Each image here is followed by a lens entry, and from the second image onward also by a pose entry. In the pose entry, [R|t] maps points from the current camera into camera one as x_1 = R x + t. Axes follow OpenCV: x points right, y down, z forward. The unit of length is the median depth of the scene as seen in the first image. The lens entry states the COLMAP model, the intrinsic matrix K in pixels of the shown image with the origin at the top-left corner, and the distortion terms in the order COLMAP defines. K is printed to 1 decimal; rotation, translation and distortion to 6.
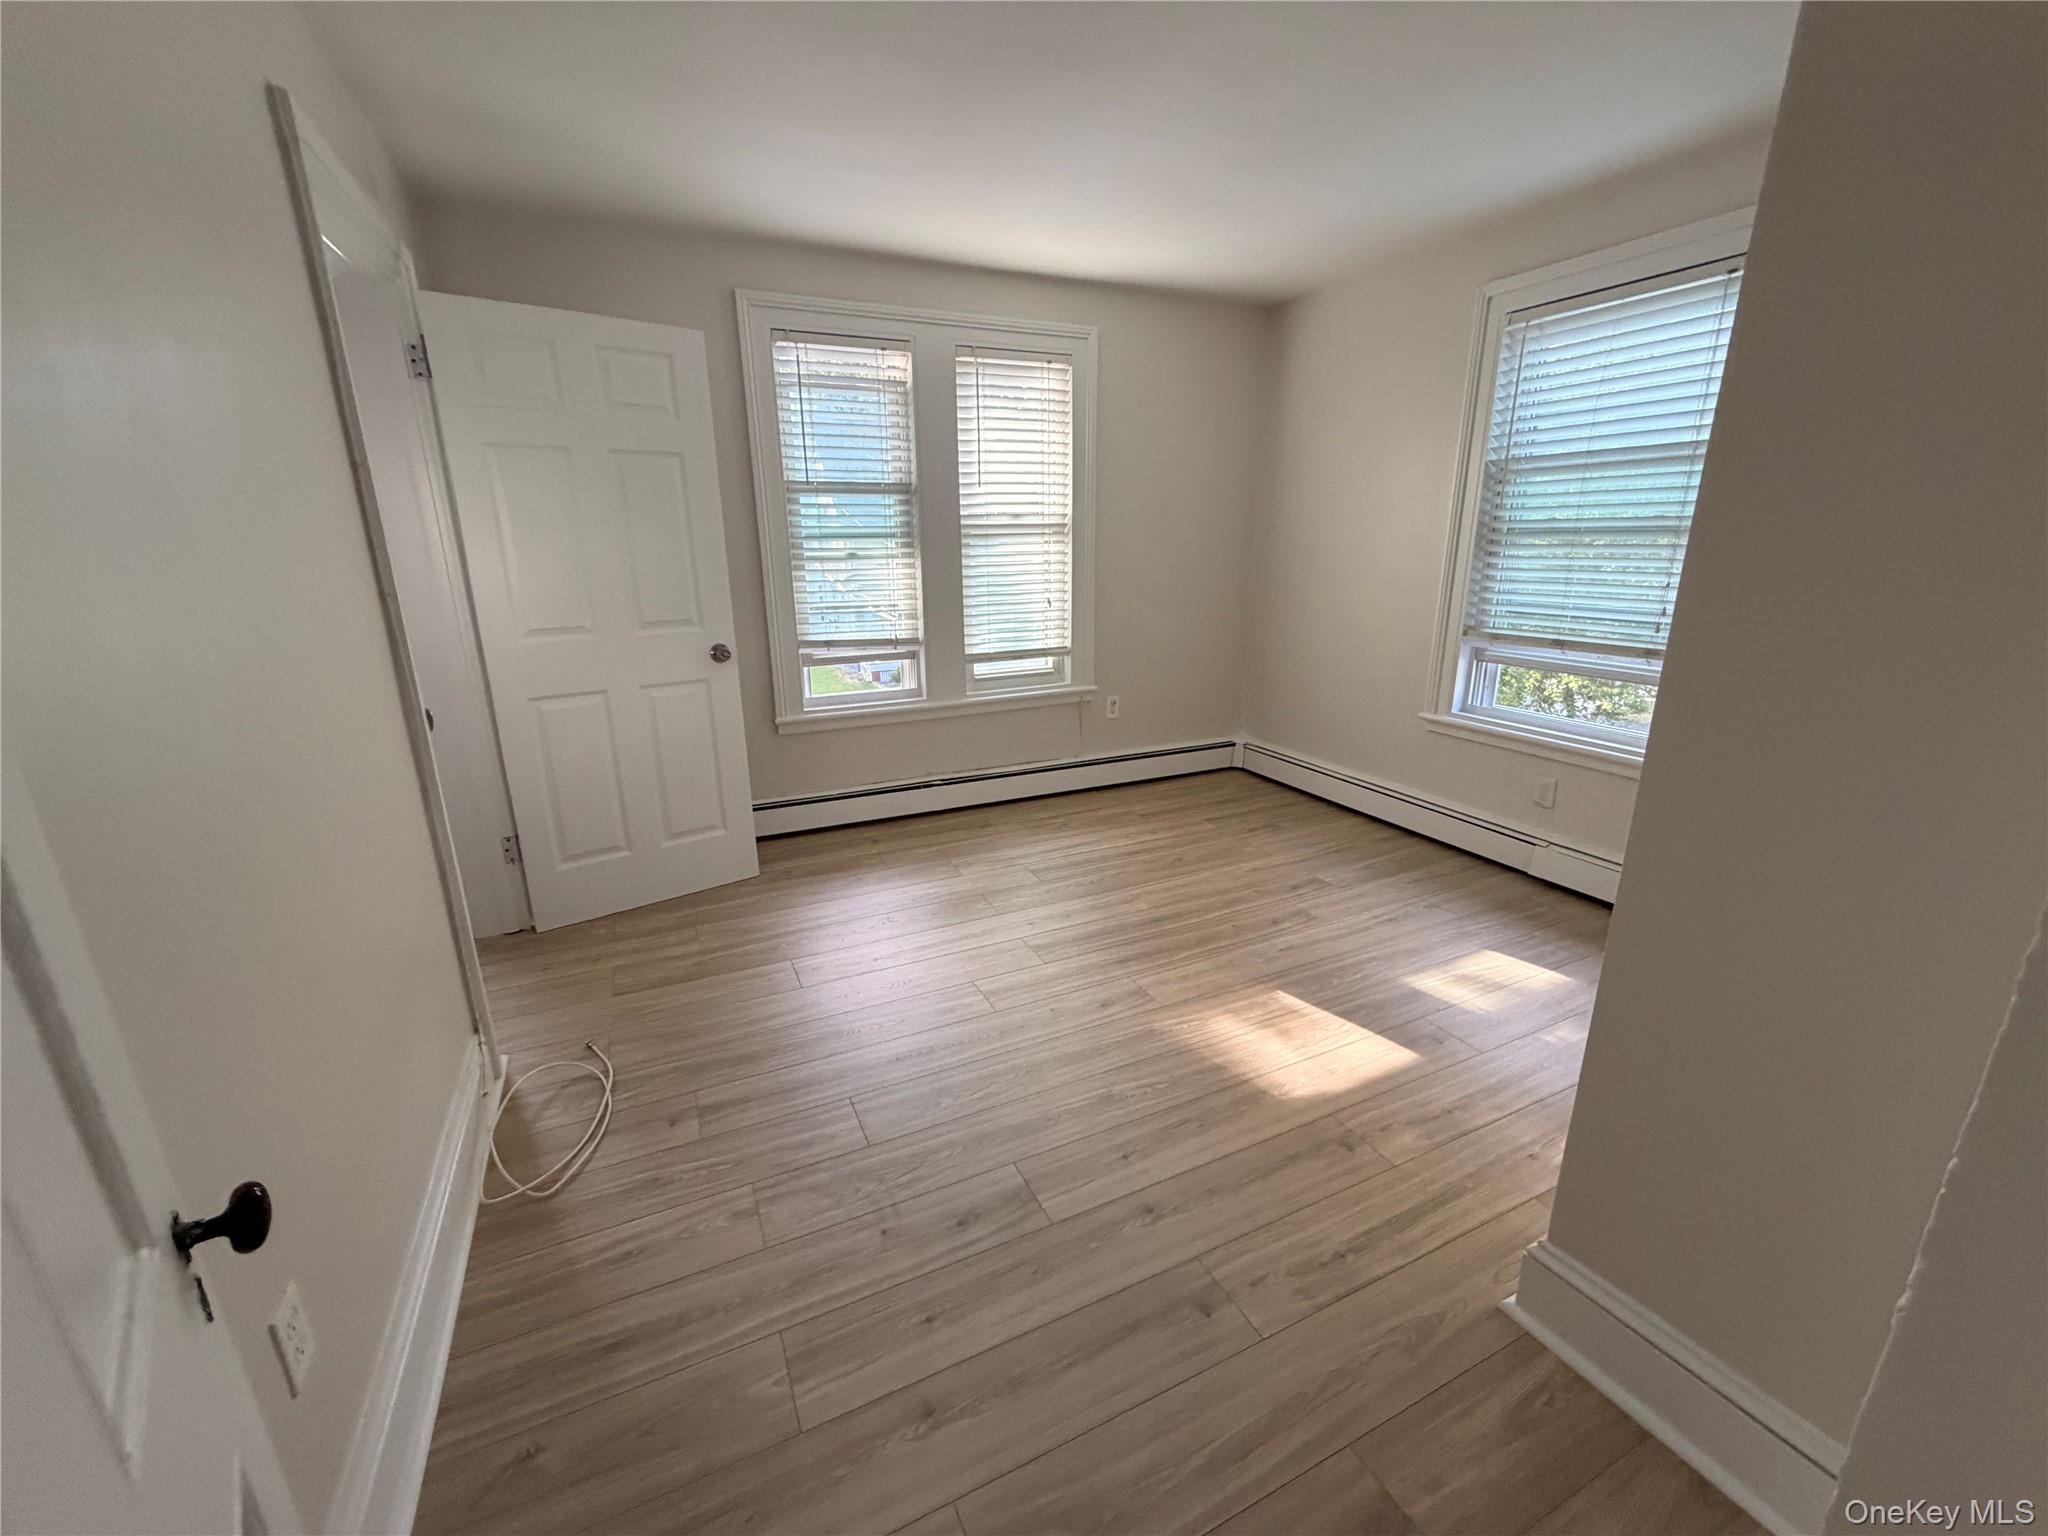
lens RADIAL K [[823.1, 0, 1021.2], [0, 823.1, 778.5], [0, 0, 1]] dist [0.000225, -0.001029]
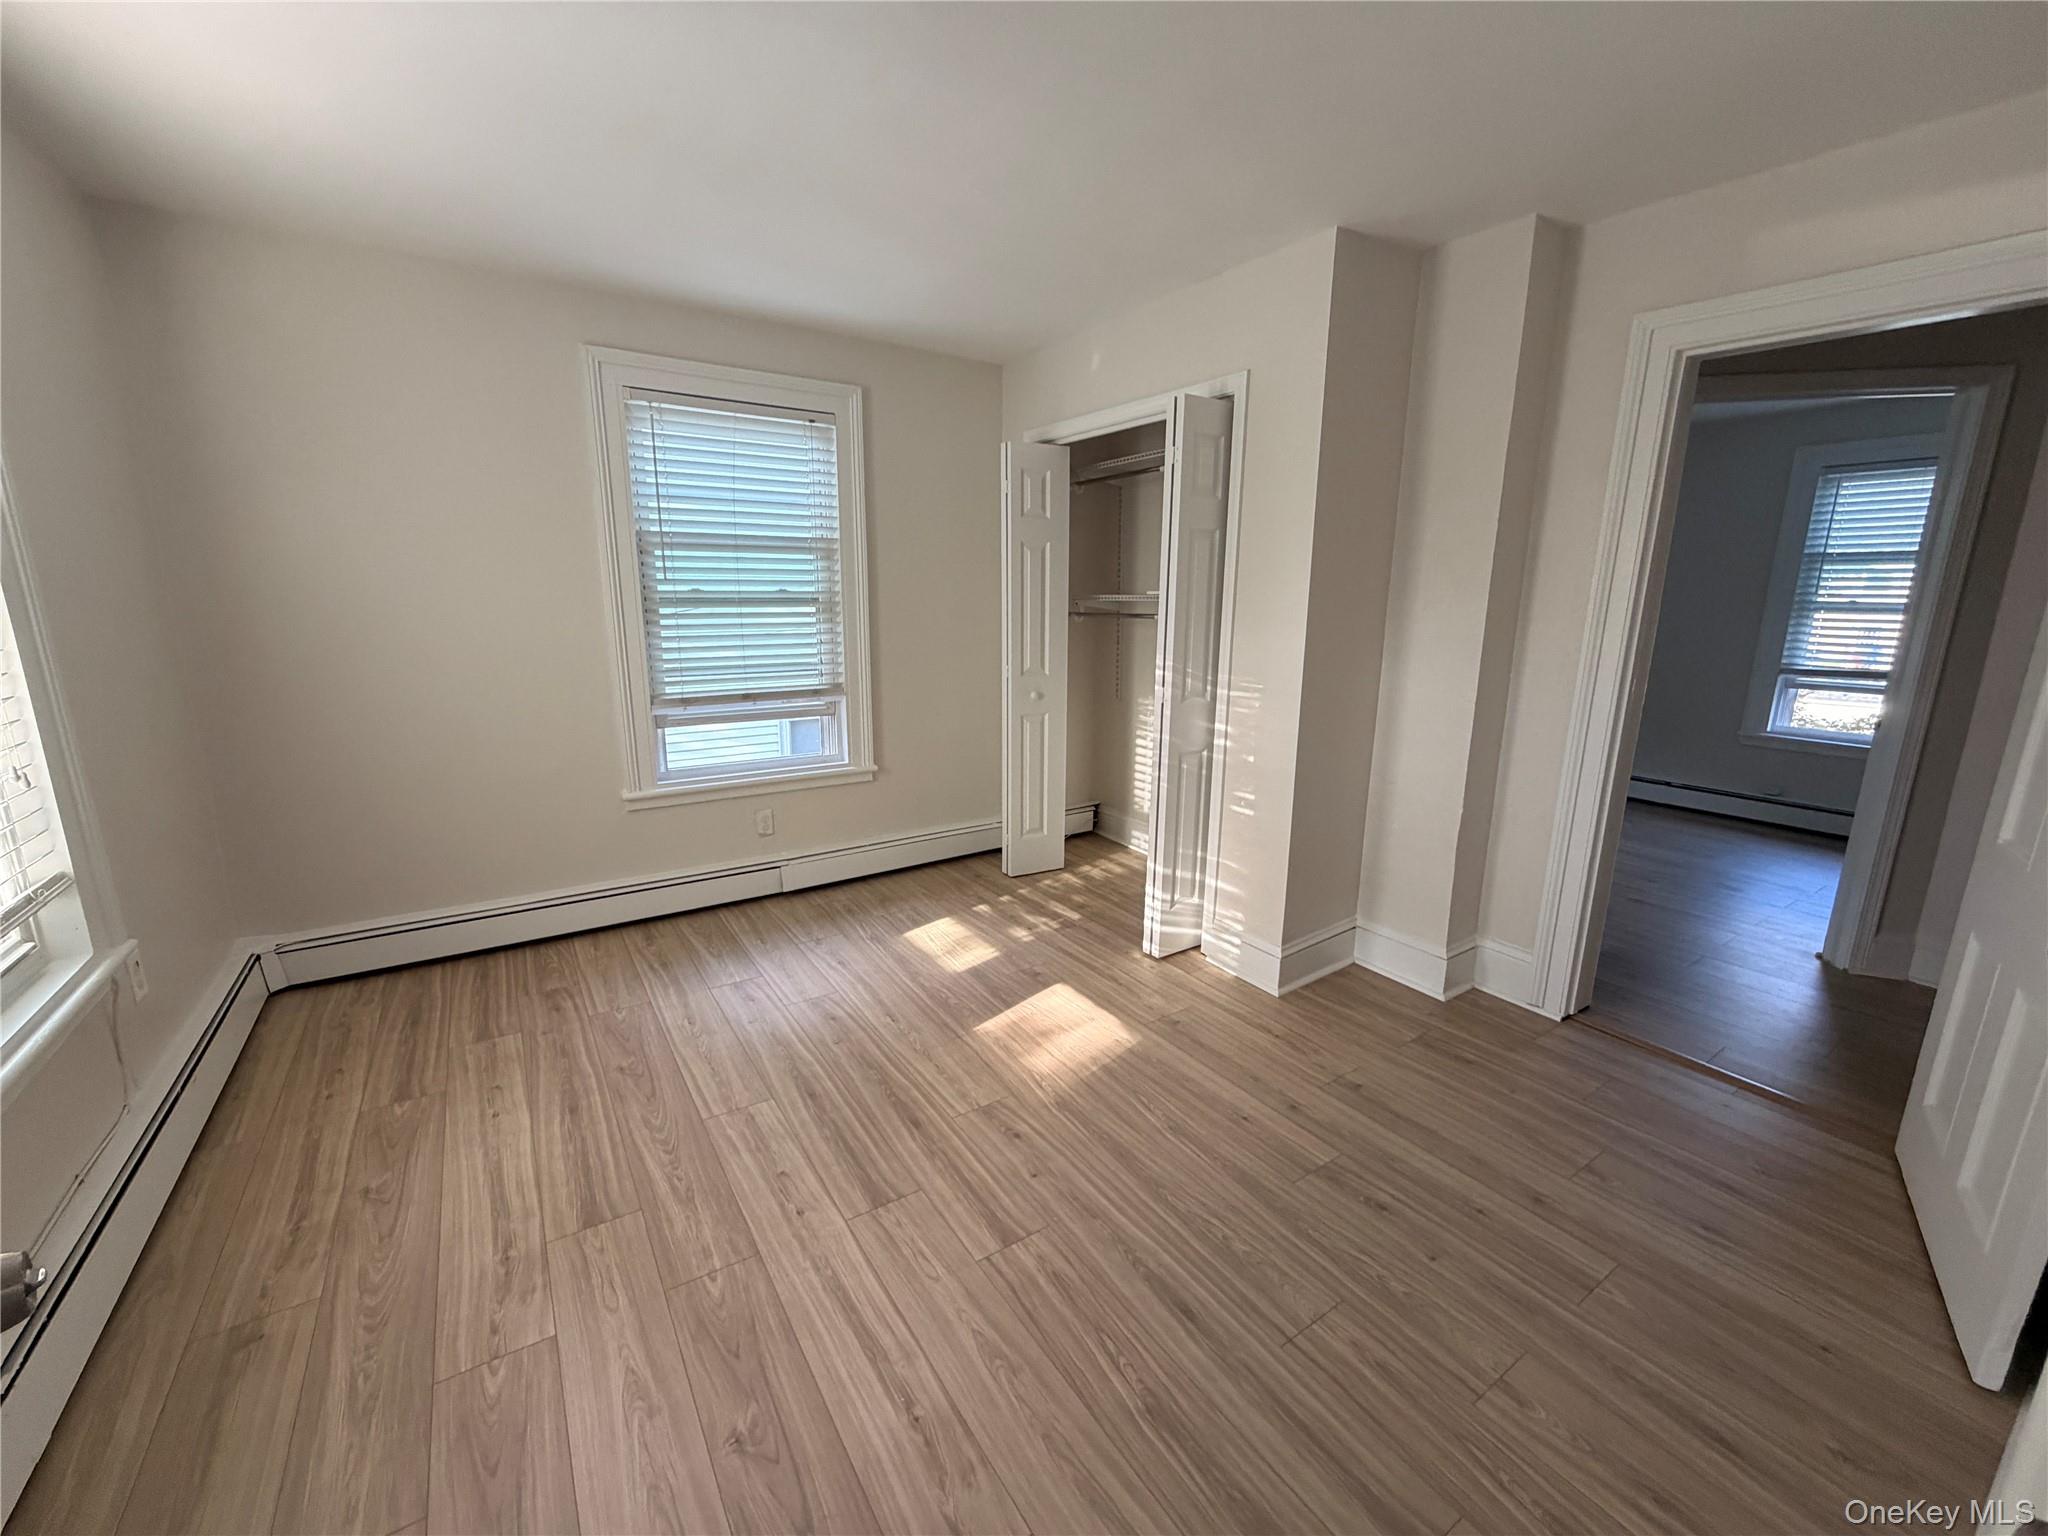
lens RADIAL K [[823.1, 0, 1013.2], [0, 823.1, 779.5], [0, 0, 1]] dist [0.000225, -0.001029]
pose [[-0.136419, -0.215973, 0.966822, -0.546388], [0.276071, 0.928996, 0.246477, -0.243459], [-0.951407, 0.300536, -0.067109, 0.775287]]
